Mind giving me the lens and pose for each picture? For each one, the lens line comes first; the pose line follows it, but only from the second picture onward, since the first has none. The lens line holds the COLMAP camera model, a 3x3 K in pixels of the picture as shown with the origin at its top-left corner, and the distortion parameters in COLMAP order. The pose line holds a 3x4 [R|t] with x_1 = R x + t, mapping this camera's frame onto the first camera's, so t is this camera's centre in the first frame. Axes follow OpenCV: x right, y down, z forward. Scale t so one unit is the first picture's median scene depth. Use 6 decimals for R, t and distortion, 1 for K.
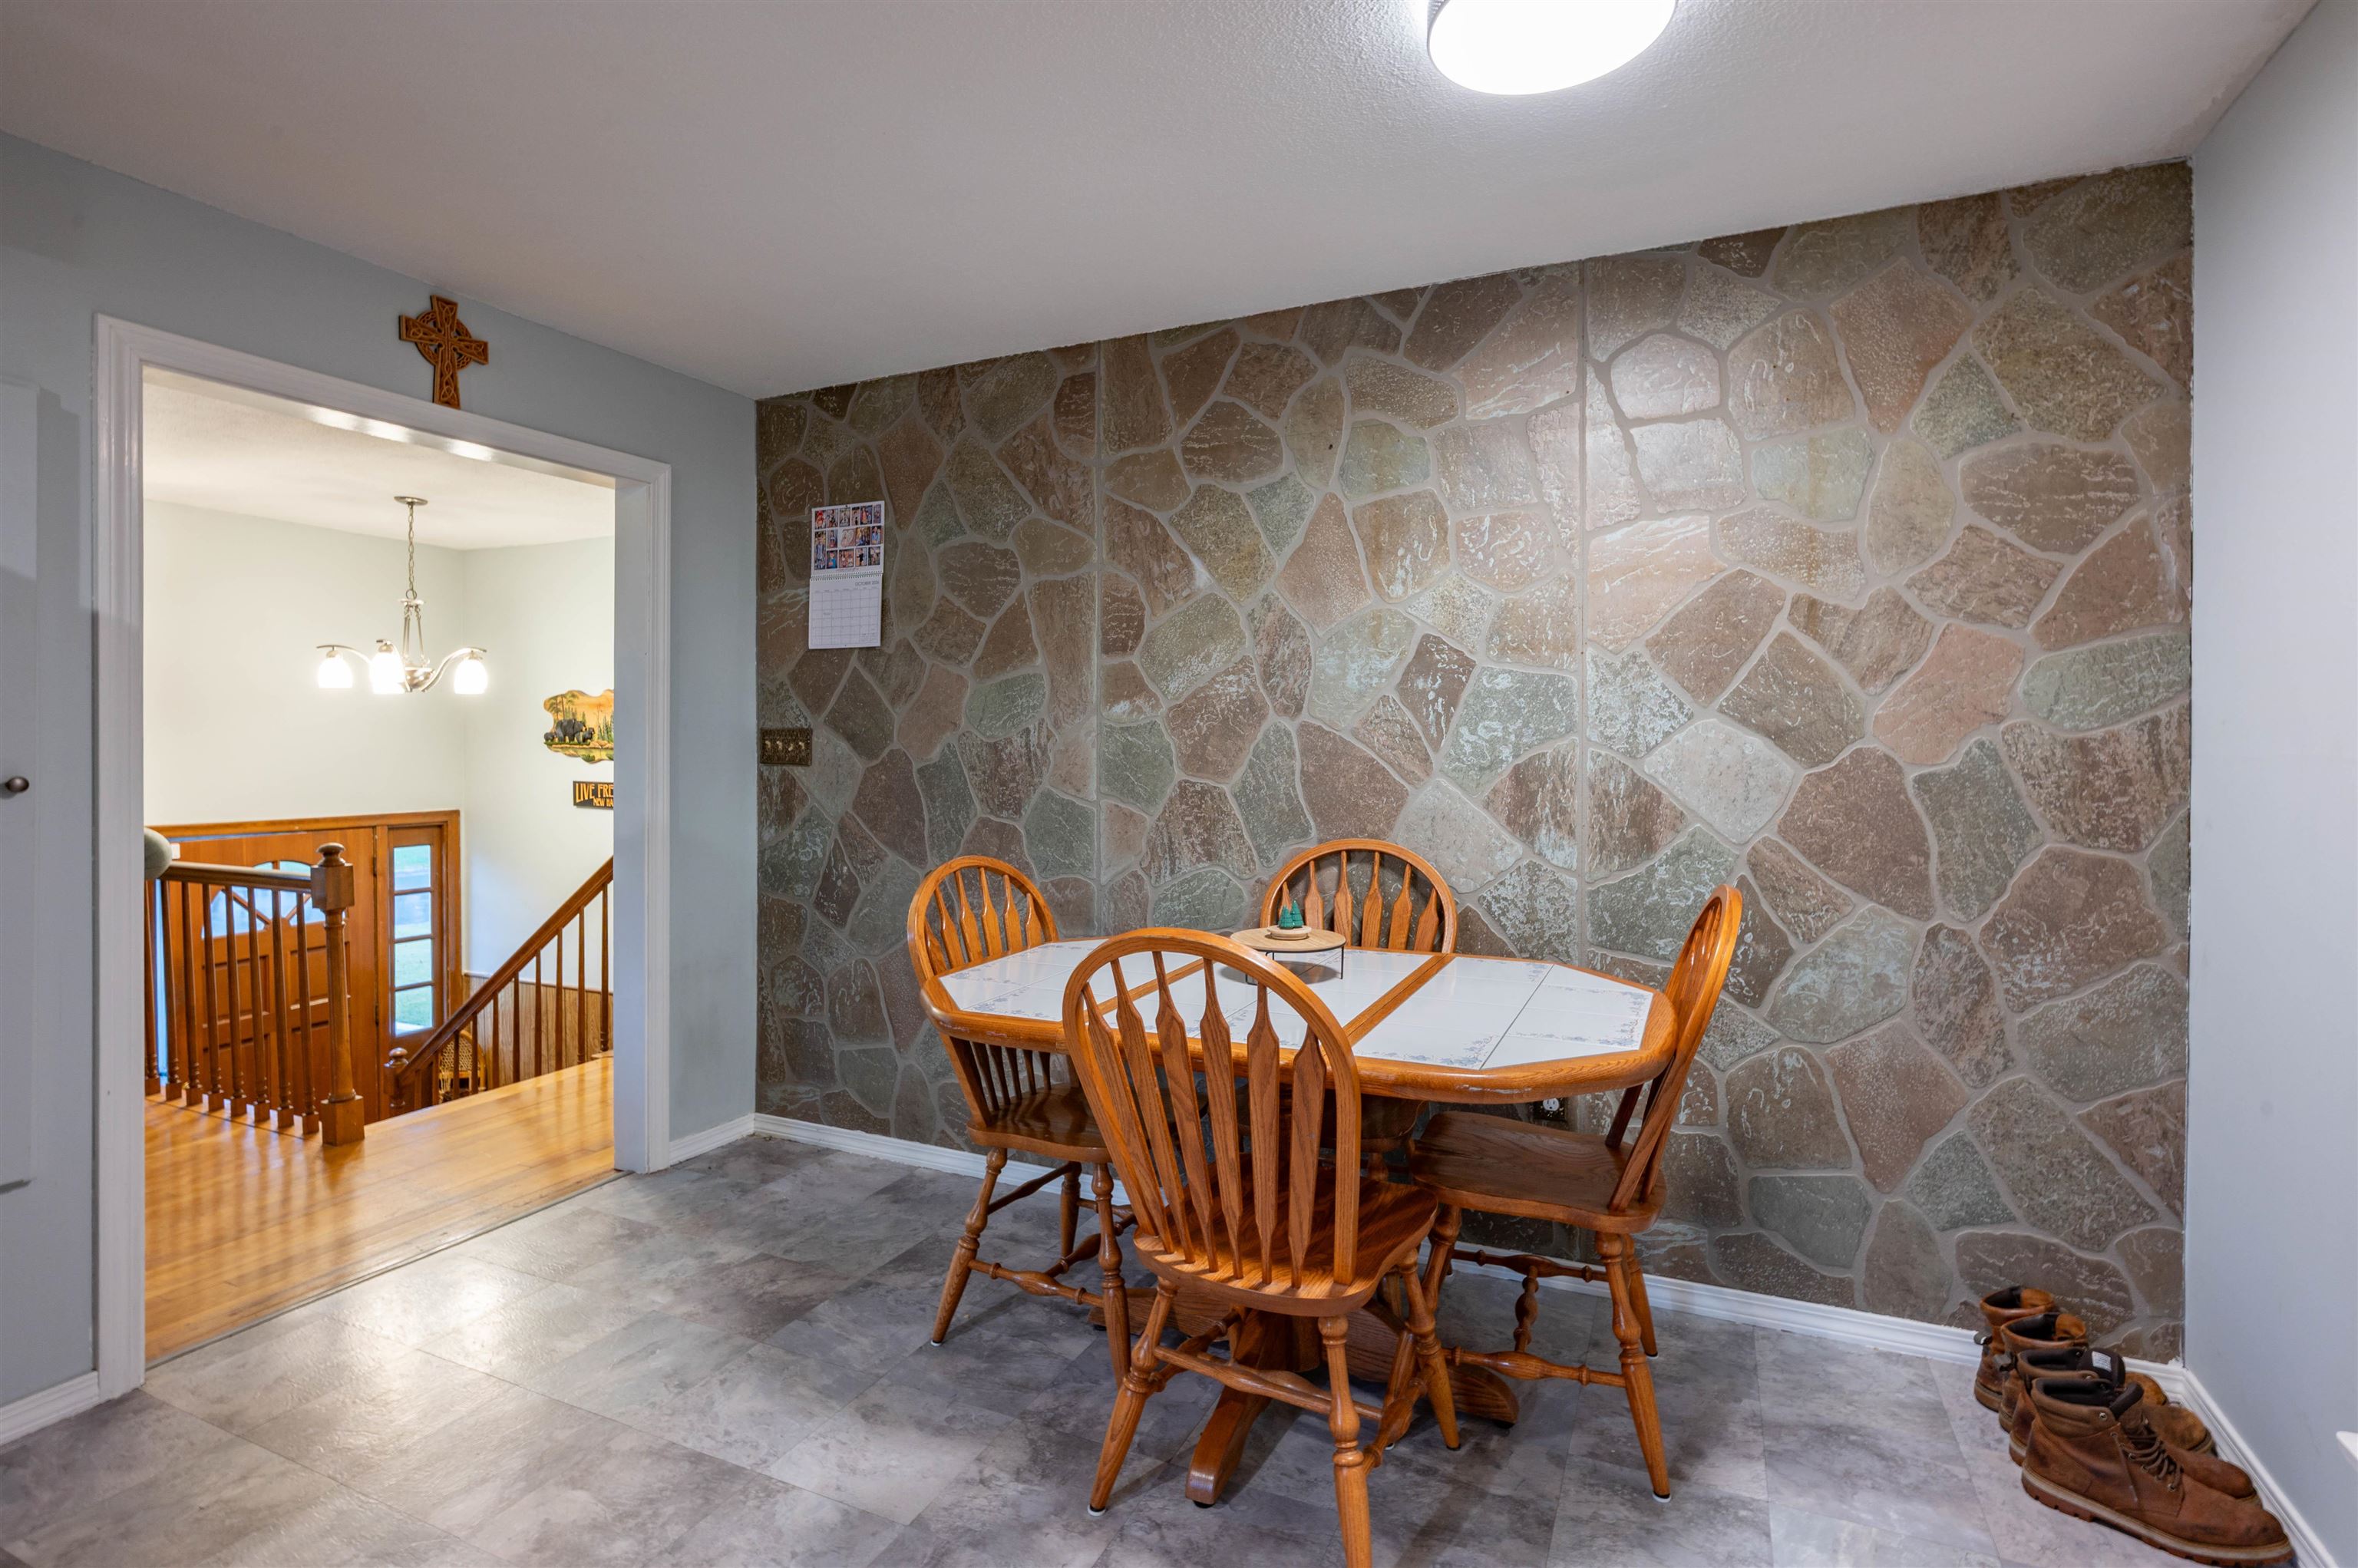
lens RADIAL K [[1141.9, 0, 1182.4], [0, 1141.9, 750.3], [0, 0, 1]] dist [0.000369, 0.000331]
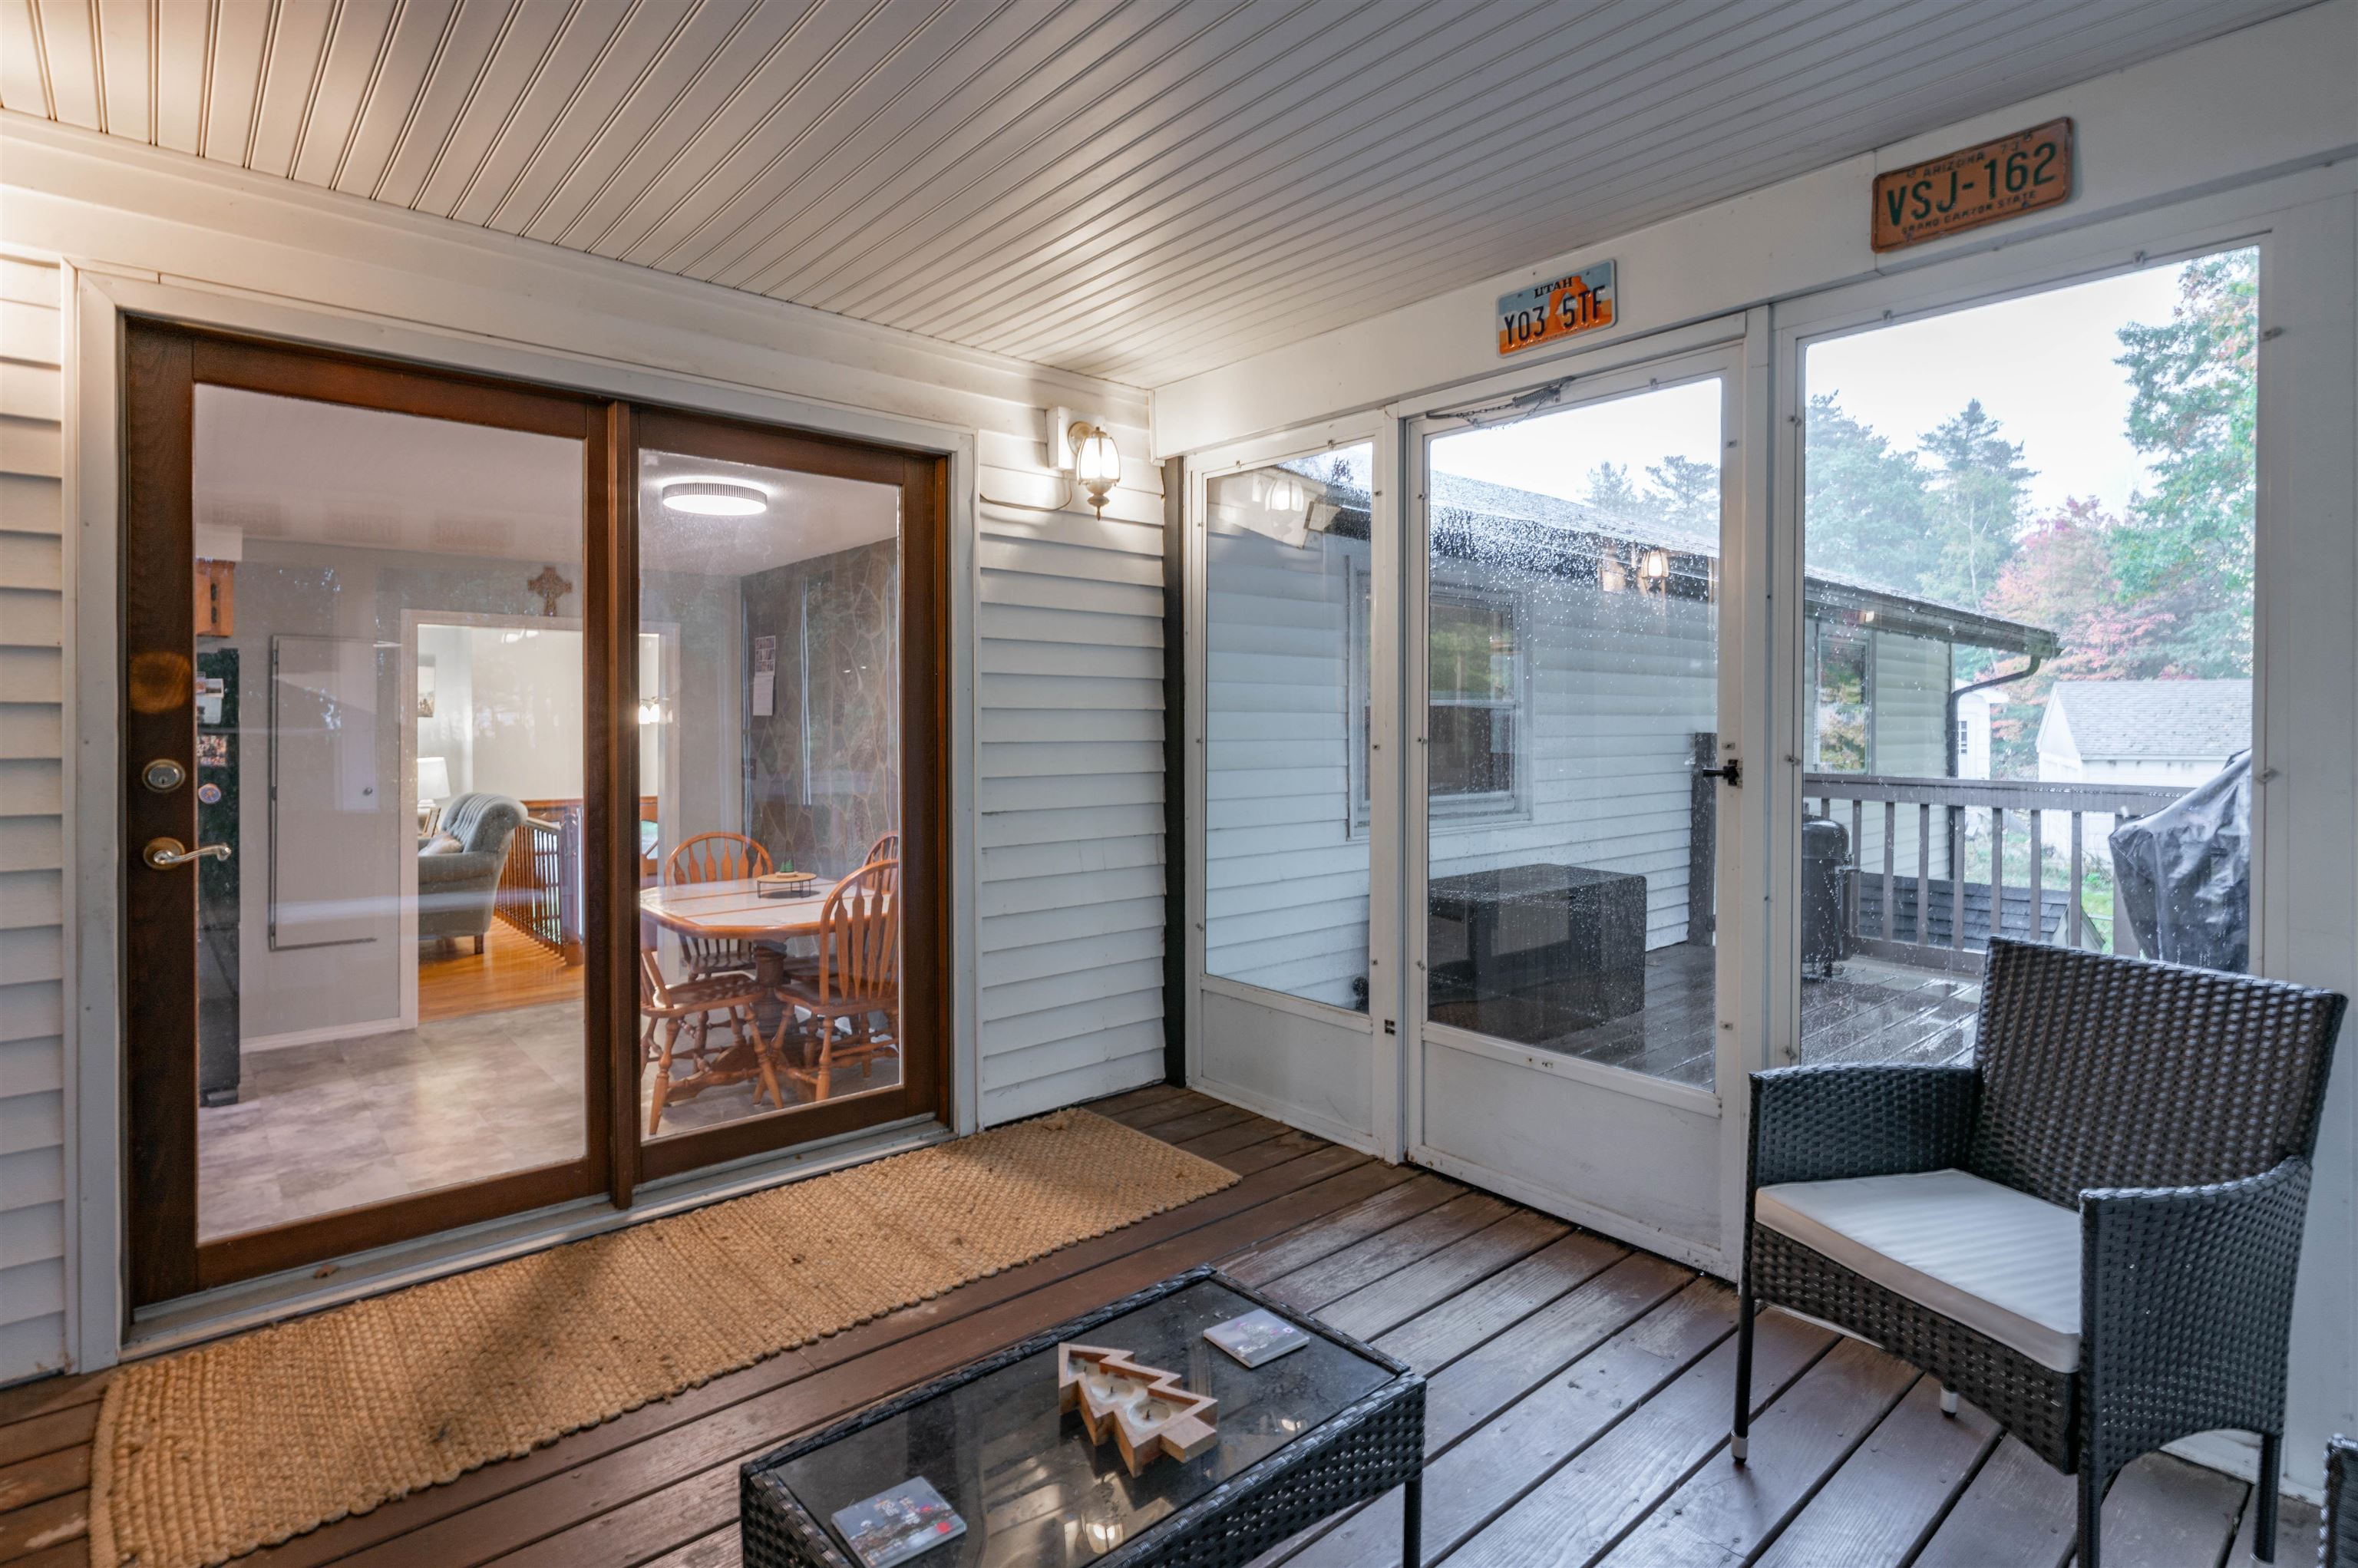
lens RADIAL K [[1197.9, 0, 1258.2], [0, 1197.9, 733.5], [0, 0, 1]] dist [0.000936, 0.000510]
pose [[0.924309, 0.004605, -0.381616, 1.311509], [-0.003651, 0.999988, 0.003225, -0.081386], [0.381627, -0.001587, 0.924315, -0.526079]]
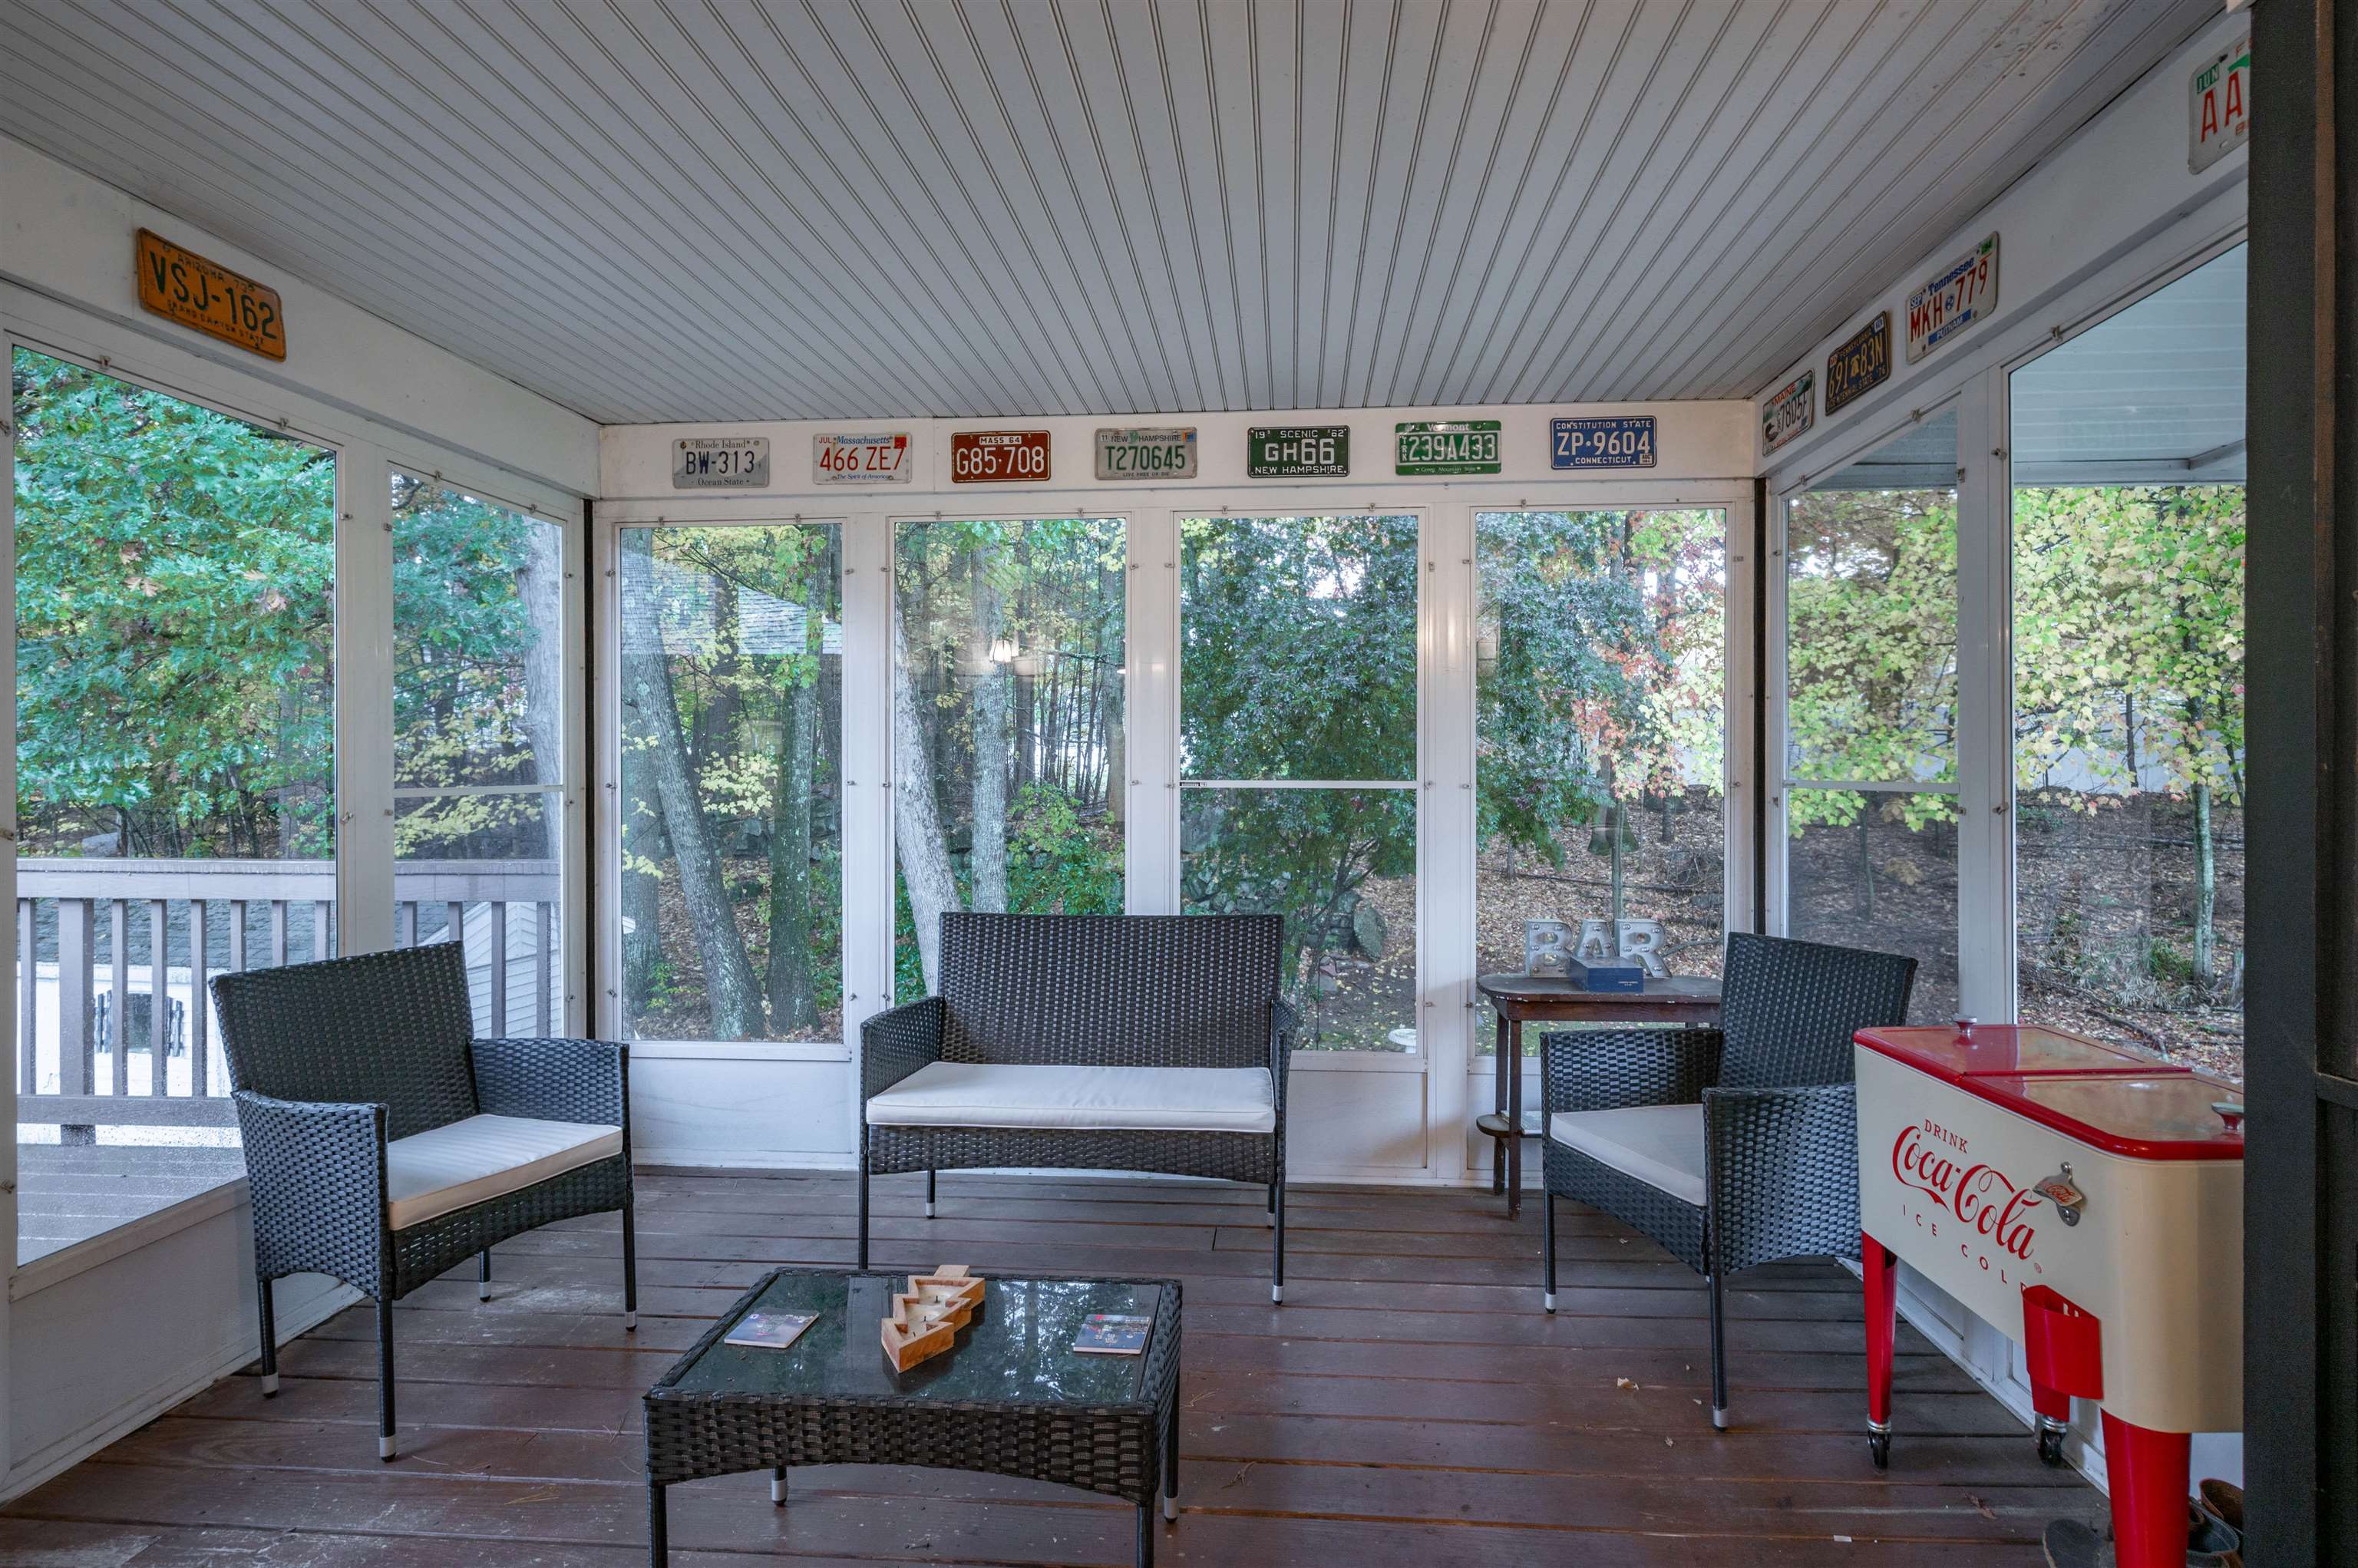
lens RADIAL K [[1180.3, 0, 1177.8], [0, 1180.3, 769.4], [0, 0, 1]] dist [-0.002200, 0.000113]
pose [[-0.335165, -0.000671, 0.942159, 0.434933], [0.007800, 0.999963, 0.003487, -0.096571], [-0.942127, 0.008518, -0.335148, -0.006833]]
